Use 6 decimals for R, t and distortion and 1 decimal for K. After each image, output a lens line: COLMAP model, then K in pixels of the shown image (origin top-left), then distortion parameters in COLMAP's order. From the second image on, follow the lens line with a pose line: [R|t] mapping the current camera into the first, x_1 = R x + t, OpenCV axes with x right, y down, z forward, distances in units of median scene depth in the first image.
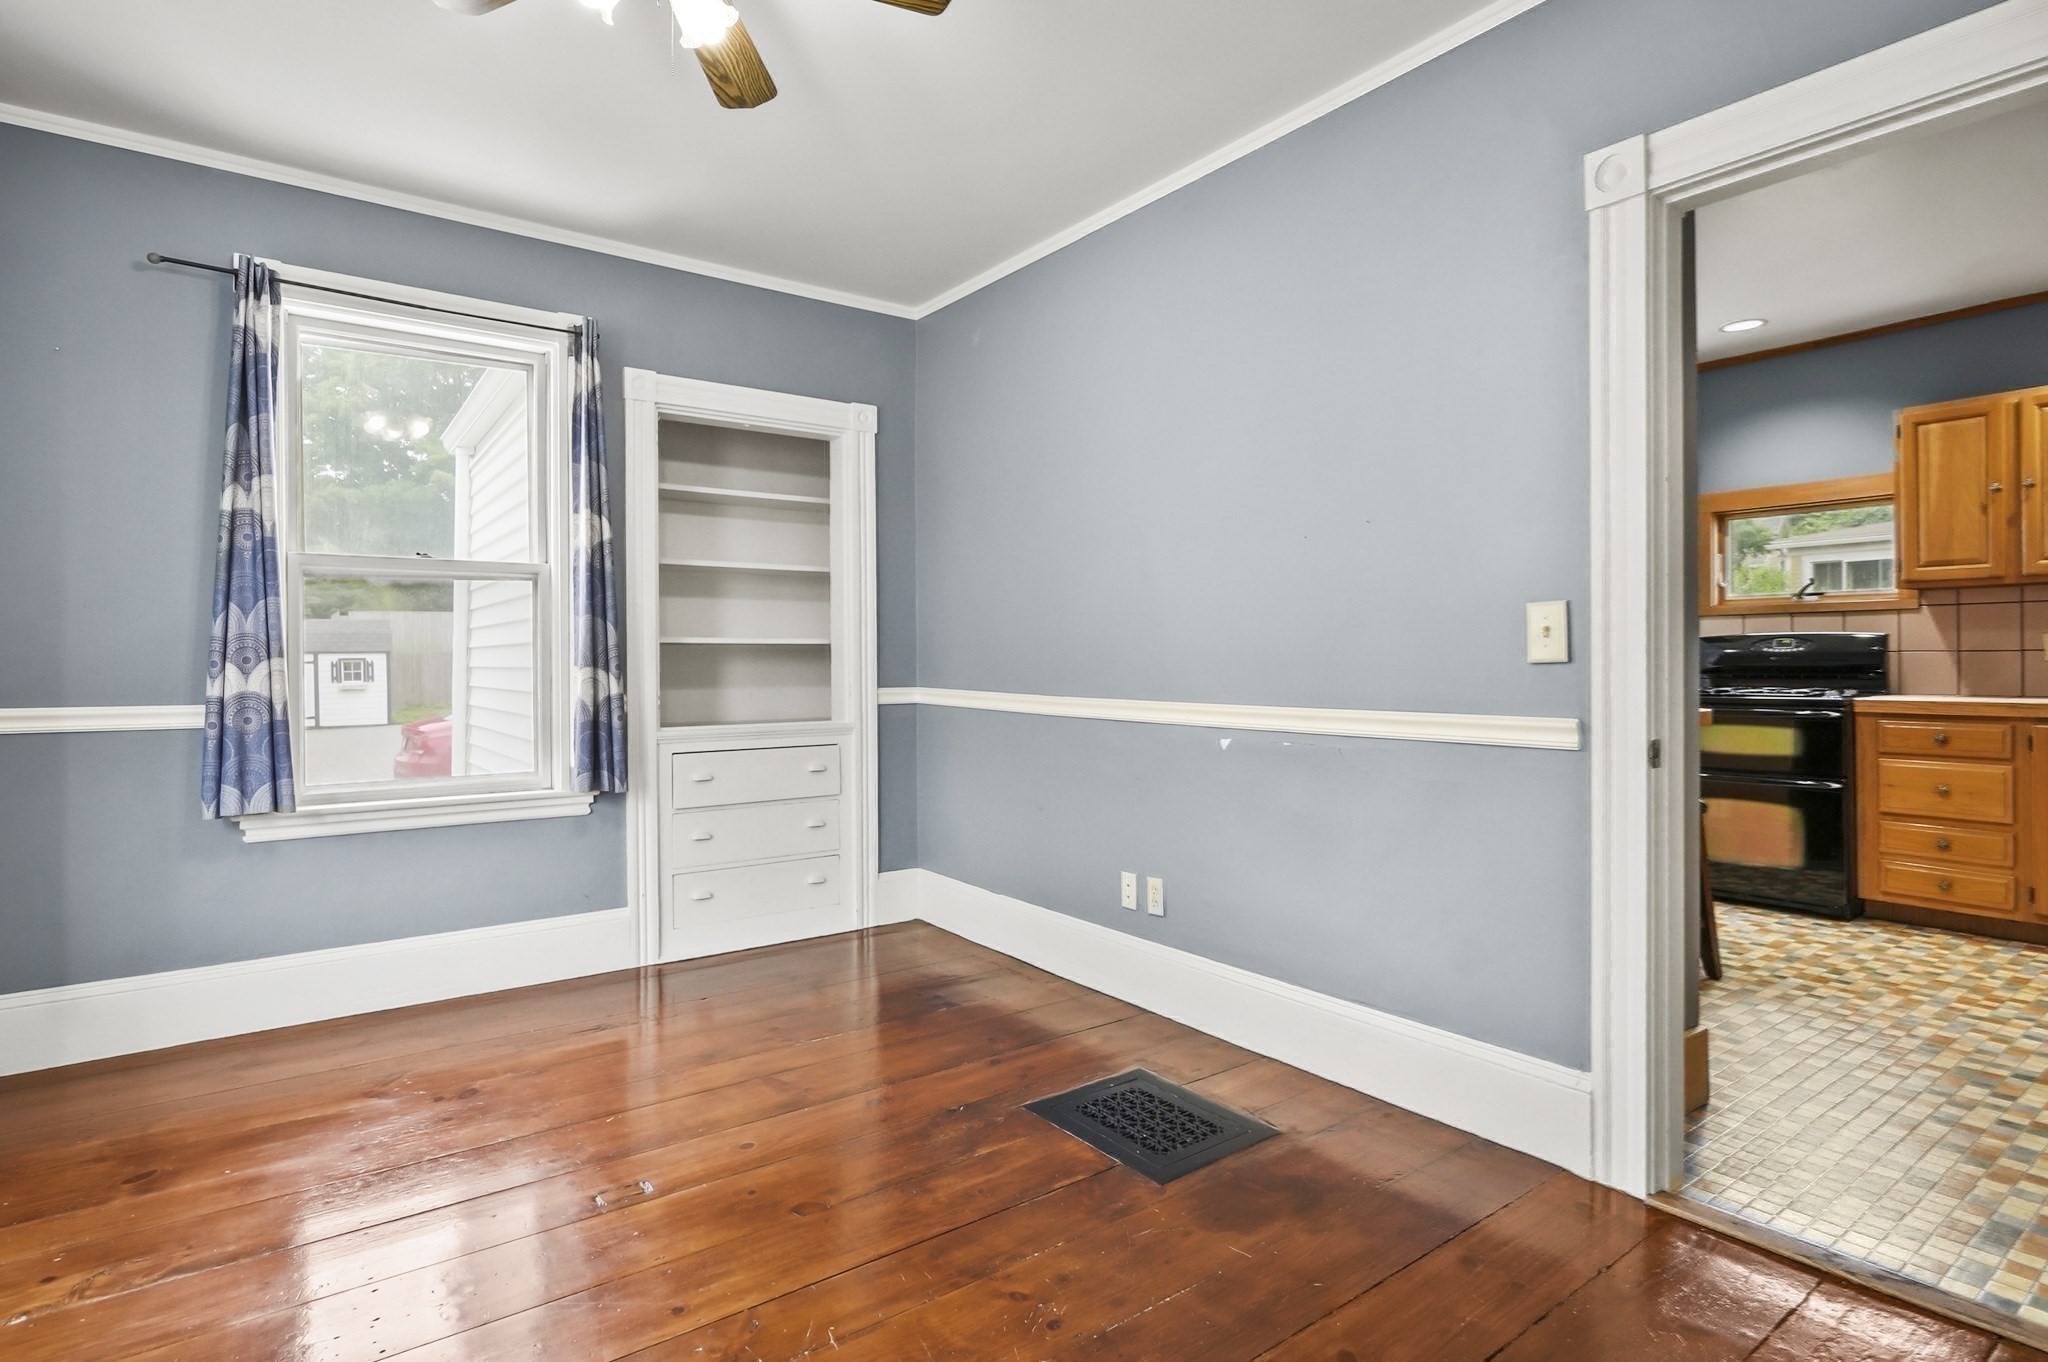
lens RADIAL K [[1049.1, 0, 1029.3], [0, 1049.1, 666.5], [0, 0, 1]] dist [-0.000862, 0.000325]
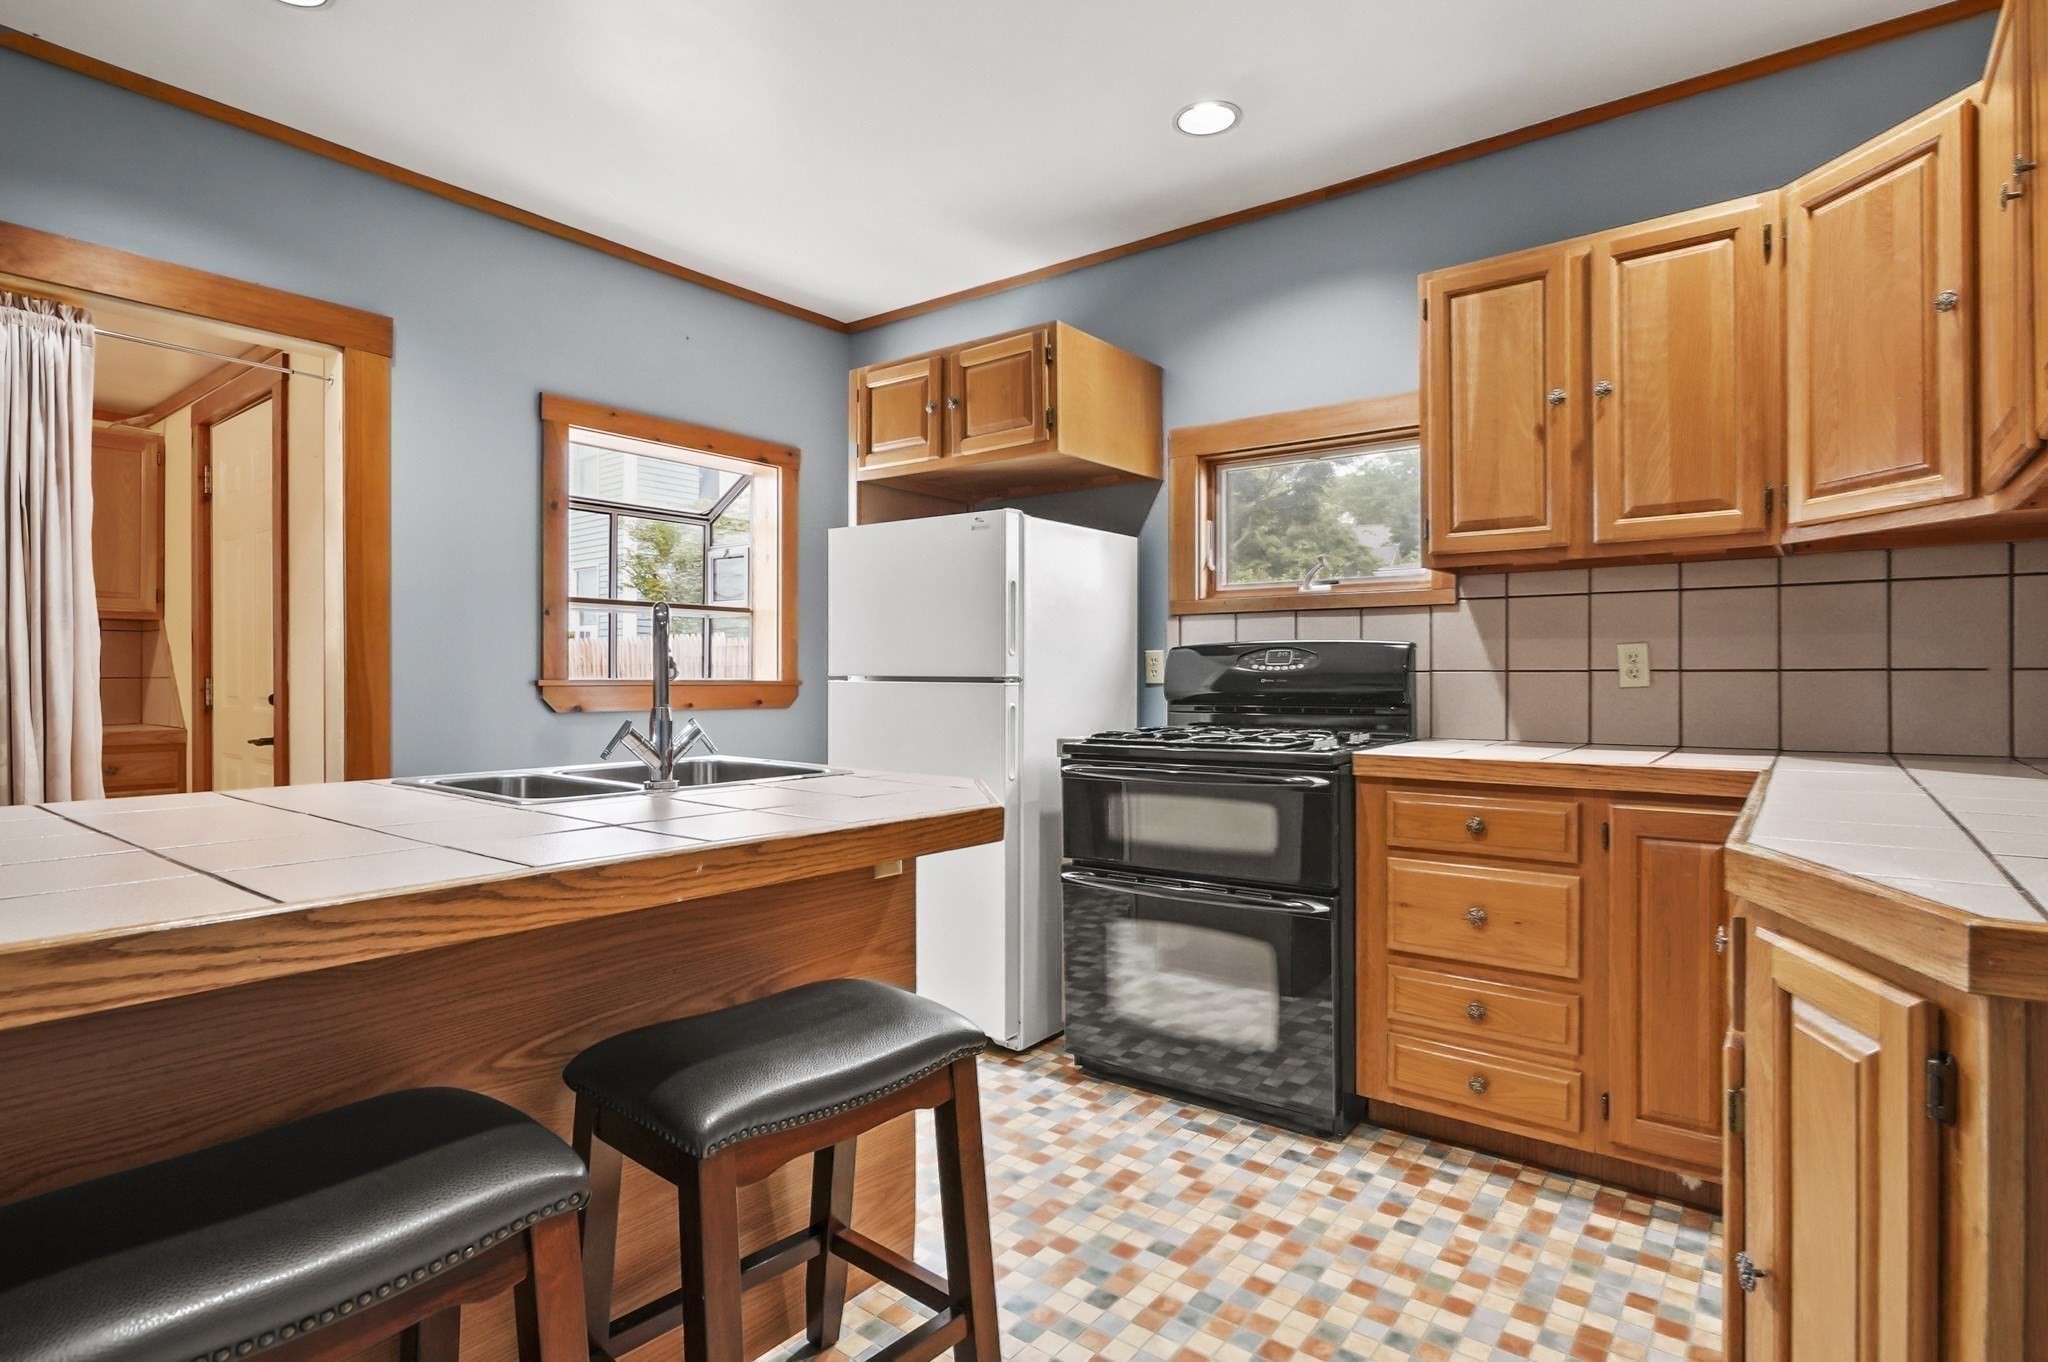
lens RADIAL K [[1047.2, 0, 1024.0], [0, 1047.2, 681.0], [0, 0, 1]] dist [-0.017278, 0.000524]
pose [[0.962963, 0.007972, 0.269515, 0.430012], [-0.007199, 0.999967, -0.003855, -0.004650], [-0.269537, 0.001772, 0.962988, 0.466662]]
